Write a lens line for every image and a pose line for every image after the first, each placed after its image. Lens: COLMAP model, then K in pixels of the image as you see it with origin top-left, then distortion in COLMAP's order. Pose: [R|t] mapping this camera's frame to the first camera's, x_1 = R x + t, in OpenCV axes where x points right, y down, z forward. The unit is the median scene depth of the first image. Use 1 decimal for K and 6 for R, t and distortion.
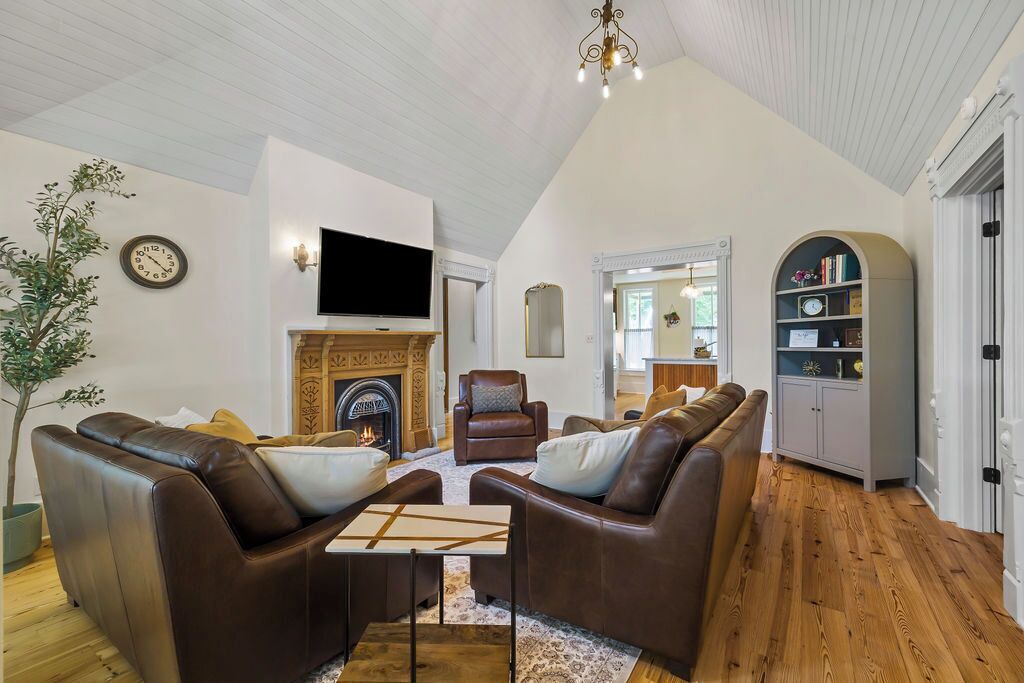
lens RADIAL K [[420.0, 0, 505.3], [0, 420.0, 335.4], [0, 0, 1]] dist [-0.002257, -0.000082]
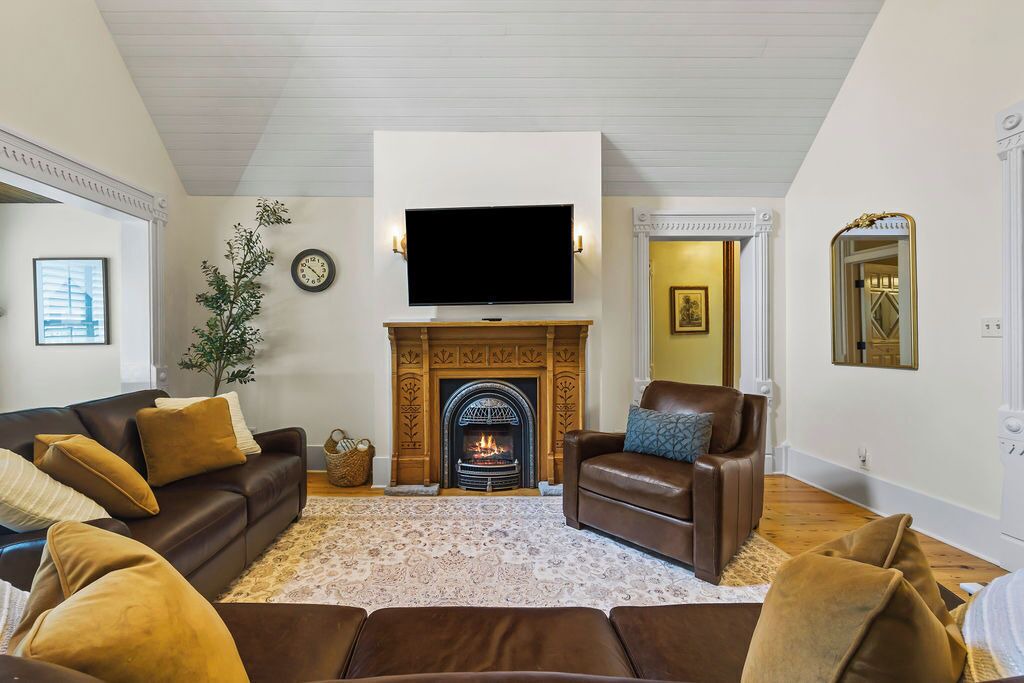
lens RADIAL K [[420.0, 0, 505.3], [0, 420.0, 335.4], [0, 0, 1]] dist [-0.002257, -0.000082]
pose [[0.577139, 0.001083, -0.816645, 0.390942], [0.013163, 0.999857, 0.010629, 0.007543], [0.816540, -0.016884, 0.577042, 0.589713]]
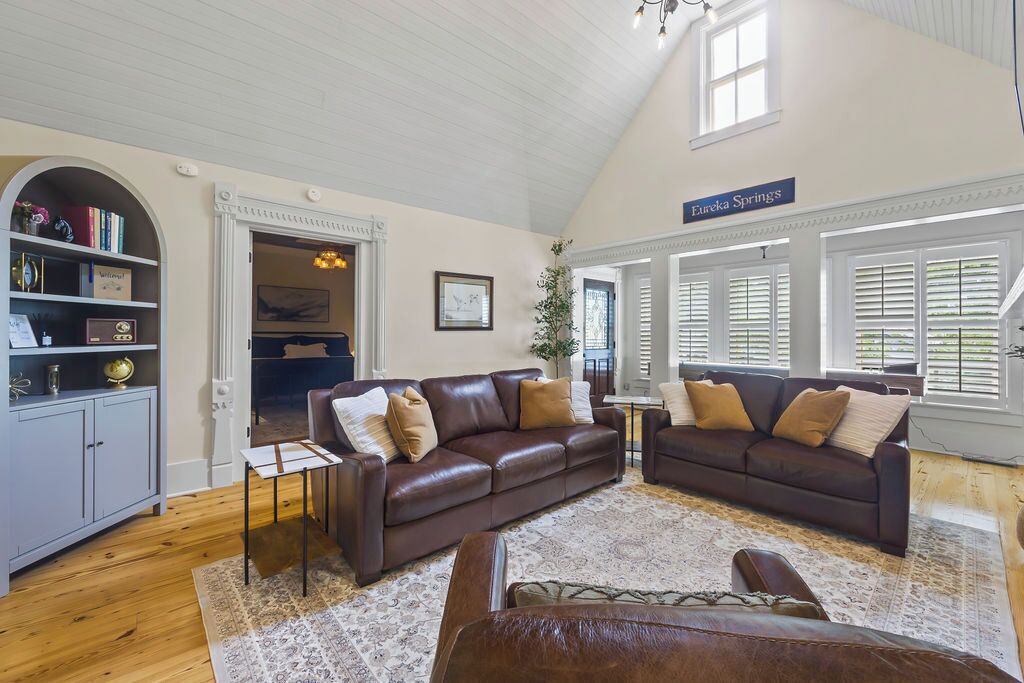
lens RADIAL K [[420.0, 0, 505.3], [0, 420.0, 335.4], [0, 0, 1]] dist [-0.002257, -0.000082]
pose [[-0.971169, -0.003030, 0.238373, 0.001462], [-0.005896, 0.999919, -0.011310, 0.022119], [-0.238319, -0.012389, -0.971108, 1.422636]]
